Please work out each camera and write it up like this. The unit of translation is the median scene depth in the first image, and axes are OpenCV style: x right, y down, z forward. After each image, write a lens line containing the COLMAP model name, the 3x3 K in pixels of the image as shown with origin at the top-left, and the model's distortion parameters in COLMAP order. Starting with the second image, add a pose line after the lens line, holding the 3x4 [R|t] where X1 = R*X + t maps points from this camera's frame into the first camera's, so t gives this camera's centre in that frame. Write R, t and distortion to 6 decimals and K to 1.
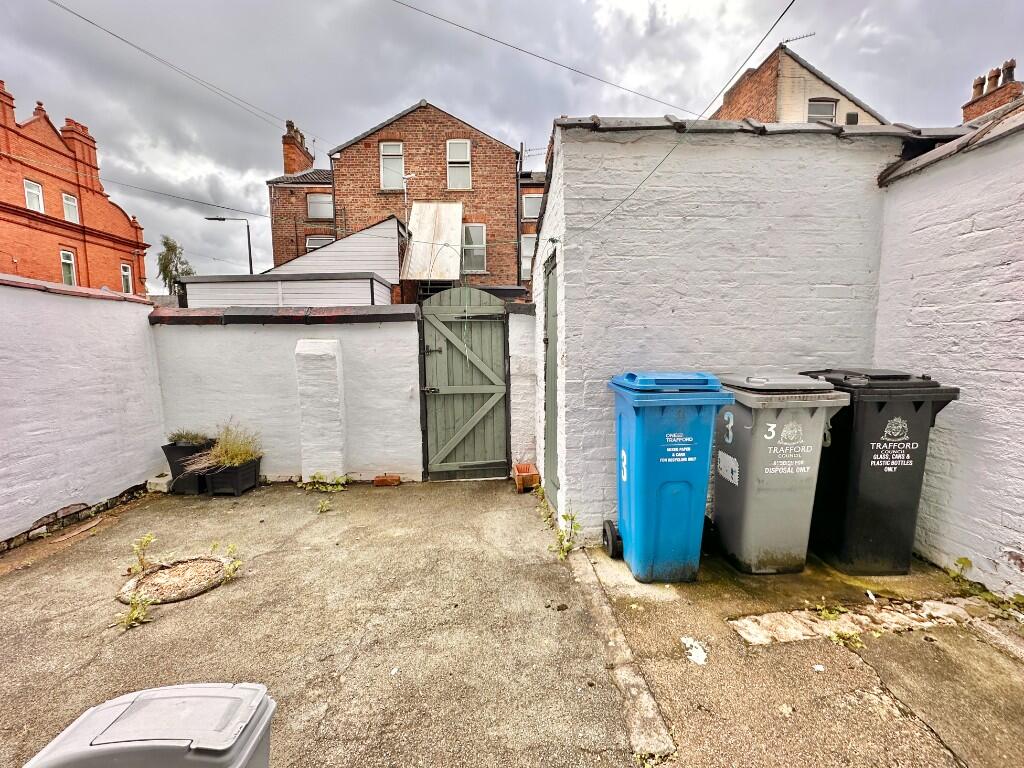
lens RADIAL K [[403.2, 0, 509.5], [0, 403.2, 380.5], [0, 0, 1]] dist [-0.001993, -0.000142]
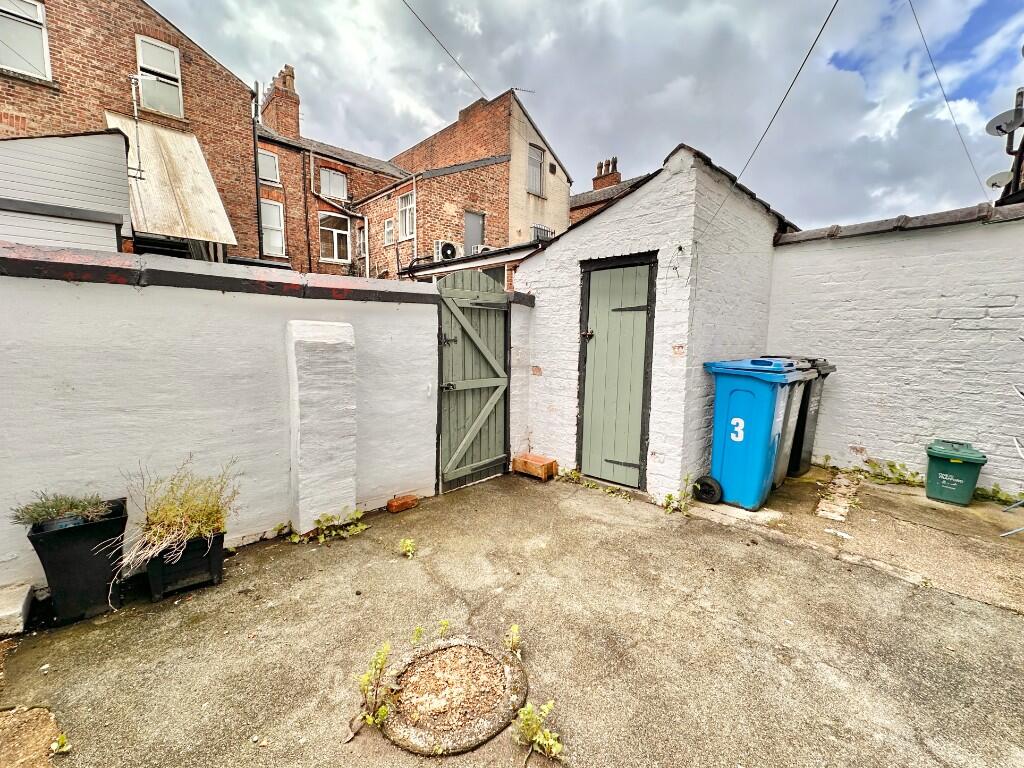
lens RADIAL K [[409.3, 0, 510.5], [0, 409.3, 382.0], [0, 0, 1]] dist [-0.001651, 0.000202]
pose [[0.771284, -0.048588, 0.634634, -0.793407], [0.035562, 0.998814, 0.033251, -0.011875], [-0.635497, -0.003077, 0.772097, 0.302882]]
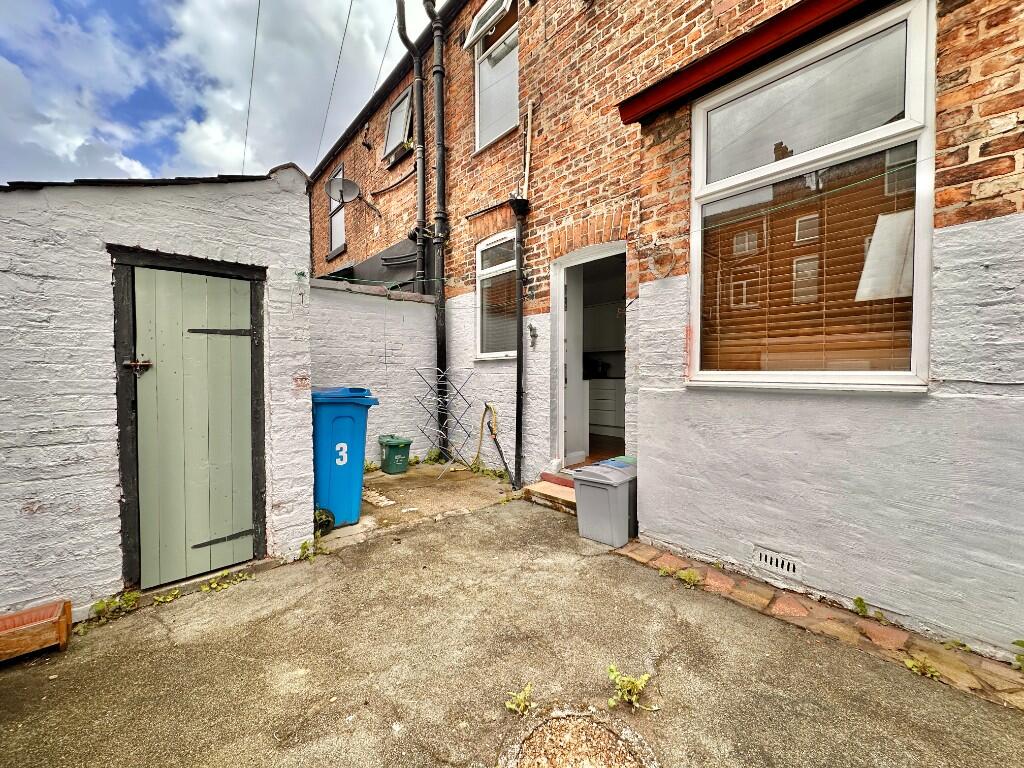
lens RADIAL K [[414.5, 0, 487.1], [0, 414.5, 383.3], [0, 0, 1]] dist [-0.002265, -0.000032]
pose [[-0.557169, -0.002618, 0.830395, -0.843586], [0.090435, 0.993856, 0.063813, -0.057416], [-0.825460, 0.110652, -0.553509, 0.944833]]
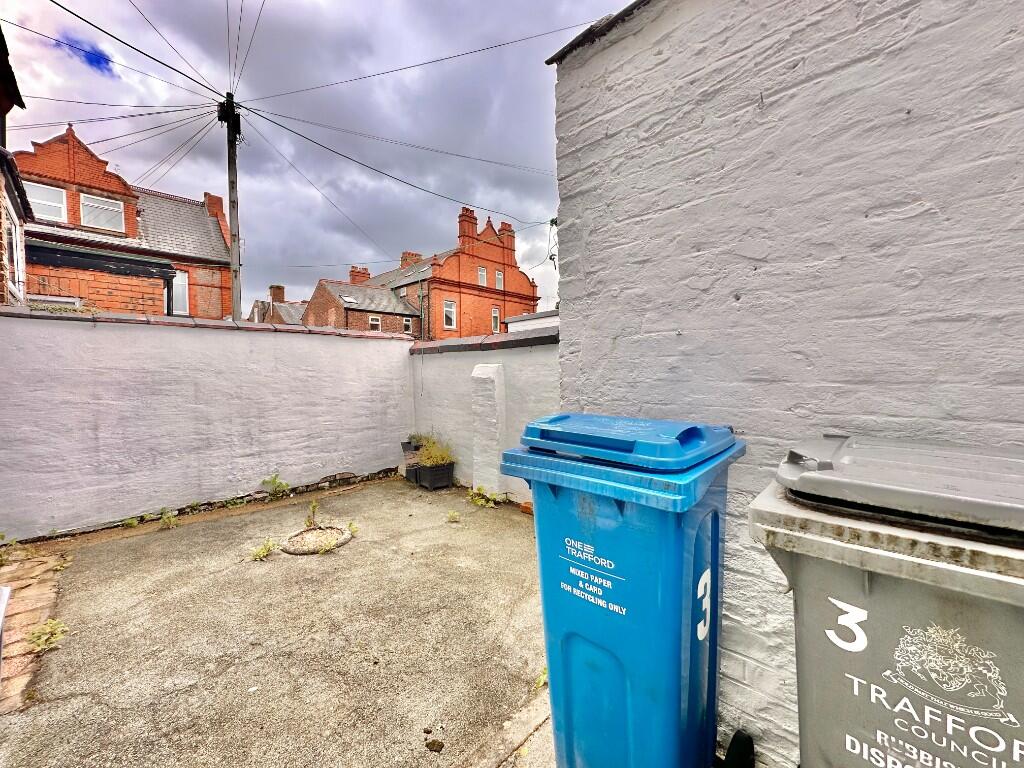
lens RADIAL K [[397.8, 0, 520.9], [0, 397.8, 383.2], [0, 0, 1]] dist [-0.001720, -0.000139]
pose [[0.698547, 0.022591, -0.715207, 0.434913], [-0.061843, 0.997668, -0.028889, -0.028418], [0.712887, 0.064411, 0.698315, 0.363066]]
